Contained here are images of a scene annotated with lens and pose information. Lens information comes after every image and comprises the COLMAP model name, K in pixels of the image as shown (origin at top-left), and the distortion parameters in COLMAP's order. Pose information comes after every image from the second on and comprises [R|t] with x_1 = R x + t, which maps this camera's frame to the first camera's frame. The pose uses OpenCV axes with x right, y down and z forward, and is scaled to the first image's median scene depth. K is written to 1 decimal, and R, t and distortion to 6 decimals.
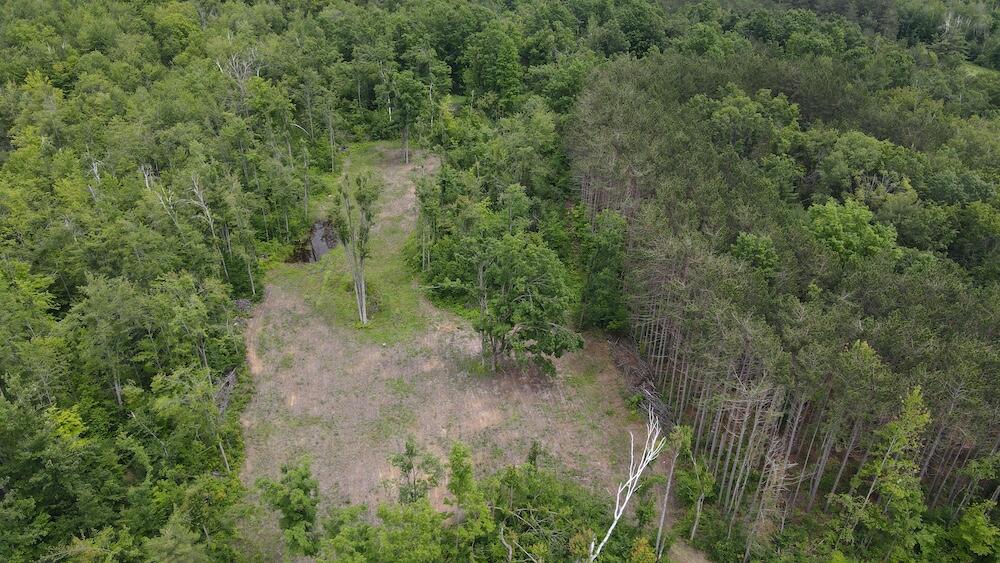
lens RADIAL K [[738.9, 0, 500.0], [0, 738.9, 281.5], [0, 0, 1]] dist [0.009626, 0.011153]
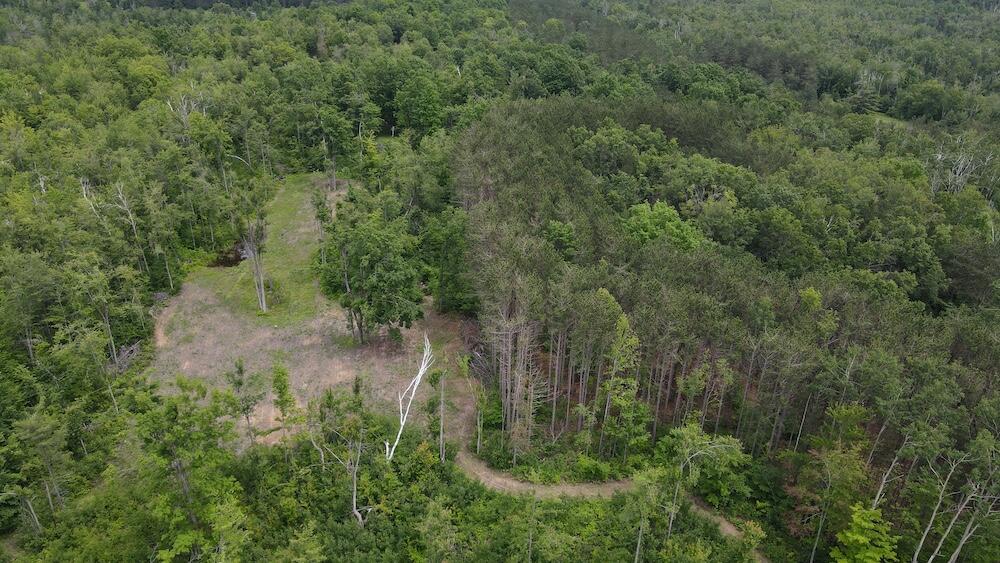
lens RADIAL K [[738.9, 0, 500.0], [0, 738.9, 281.5], [0, 0, 1]] dist [0.009626, 0.011153]
pose [[0.999998, 0.001679, 0.000913, 0.167512], [-0.001599, 0.996642, -0.081866, 0.093468], [-0.001047, 0.081864, 0.996643, -0.145840]]
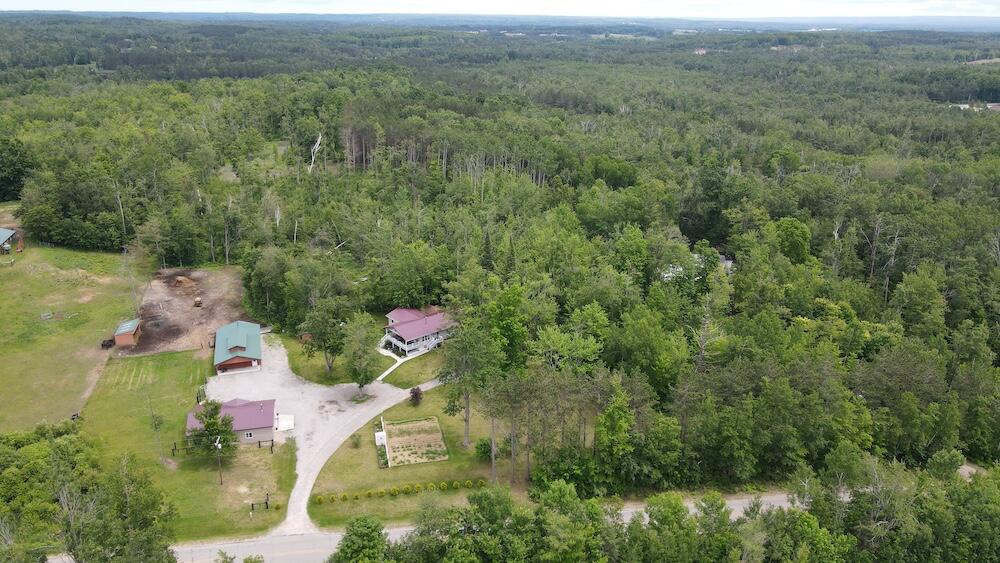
lens RADIAL K [[738.9, 0, 500.0], [0, 738.9, 281.5], [0, 0, 1]] dist [0.009626, 0.011153]
pose [[0.997890, -0.024698, 0.060043, 0.479675], [0.036036, 0.979980, -0.195809, 0.929627], [-0.054005, 0.197560, 0.978802, -1.505487]]
